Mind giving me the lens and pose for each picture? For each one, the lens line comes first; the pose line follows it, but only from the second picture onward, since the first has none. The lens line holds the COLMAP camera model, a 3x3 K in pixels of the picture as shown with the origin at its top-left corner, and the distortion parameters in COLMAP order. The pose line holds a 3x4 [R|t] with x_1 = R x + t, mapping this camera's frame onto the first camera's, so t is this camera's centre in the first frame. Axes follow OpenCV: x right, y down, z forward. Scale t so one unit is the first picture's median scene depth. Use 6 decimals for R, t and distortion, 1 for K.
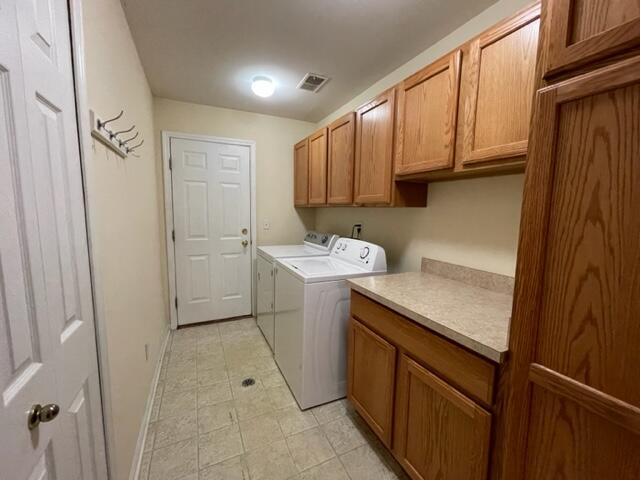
lens RADIAL K [[259.5, 0, 315.5], [0, 259.5, 238.0], [0, 0, 1]] dist [0.001024, 0.001103]
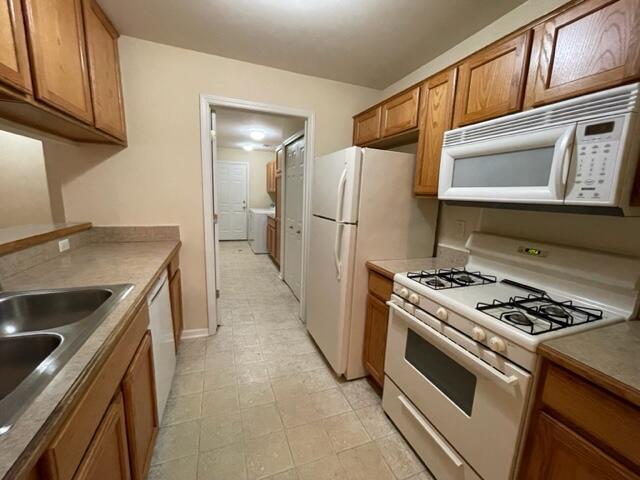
lens RADIAL K [[259.5, 0, 326.9], [0, 259.5, 240.9], [0, 0, 1]] dist [0.001024, 0.001103]
pose [[0.994686, 0.029920, -0.098510, 0.682685], [-0.023434, 0.997521, 0.066352, 0.145184], [0.100251, -0.063691, 0.992922, -1.211057]]
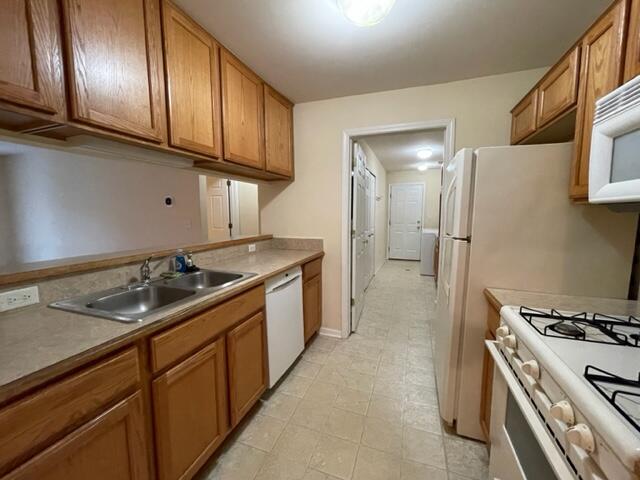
lens RADIAL K [[259.5, 0, 319.2], [0, 259.5, 241.1], [0, 0, 1]] dist [0.001024, 0.001103]
pose [[0.698434, 0.052431, -0.713752, 0.740671], [-0.057438, 0.998202, 0.017121, 0.148558], [0.713366, 0.029039, 0.700189, -1.191608]]
